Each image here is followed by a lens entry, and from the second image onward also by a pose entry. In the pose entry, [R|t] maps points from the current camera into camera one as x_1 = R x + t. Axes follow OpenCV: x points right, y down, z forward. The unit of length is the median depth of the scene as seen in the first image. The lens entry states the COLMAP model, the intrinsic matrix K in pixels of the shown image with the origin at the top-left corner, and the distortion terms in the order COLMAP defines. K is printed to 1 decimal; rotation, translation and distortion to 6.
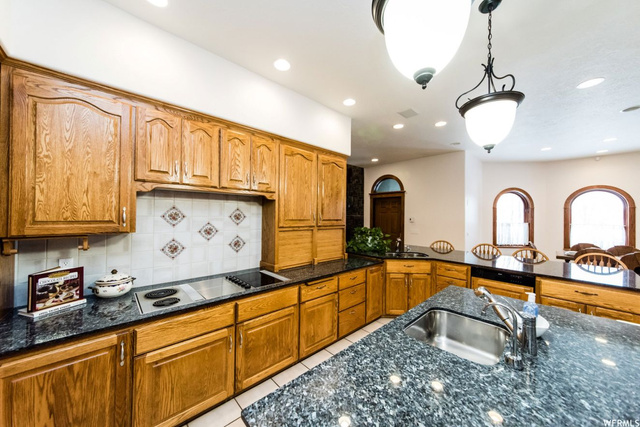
lens RADIAL K [[222.2, 0, 337.3], [0, 222.2, 215.6], [0, 0, 1]] dist [-0.000174, 0.001030]
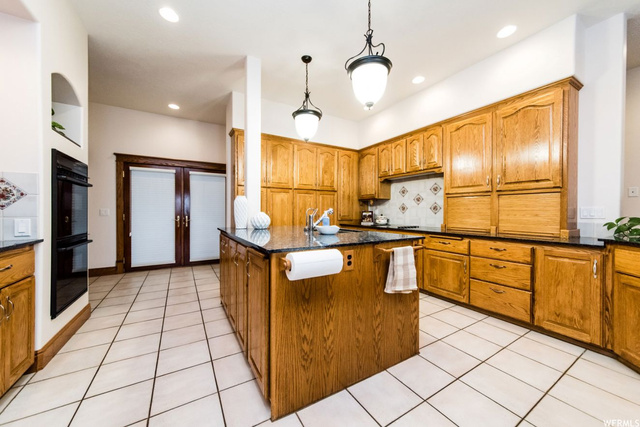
lens RADIAL K [[222.2, 0, 304.6], [0, 222.2, 213.7], [0, 0, 1]] dist [-0.000174, 0.001030]
pose [[-0.266418, 0.000379, -0.963858, 1.275327], [-0.007564, 0.999968, 0.002484, 0.185366], [0.963828, 0.007952, -0.266406, 0.642697]]
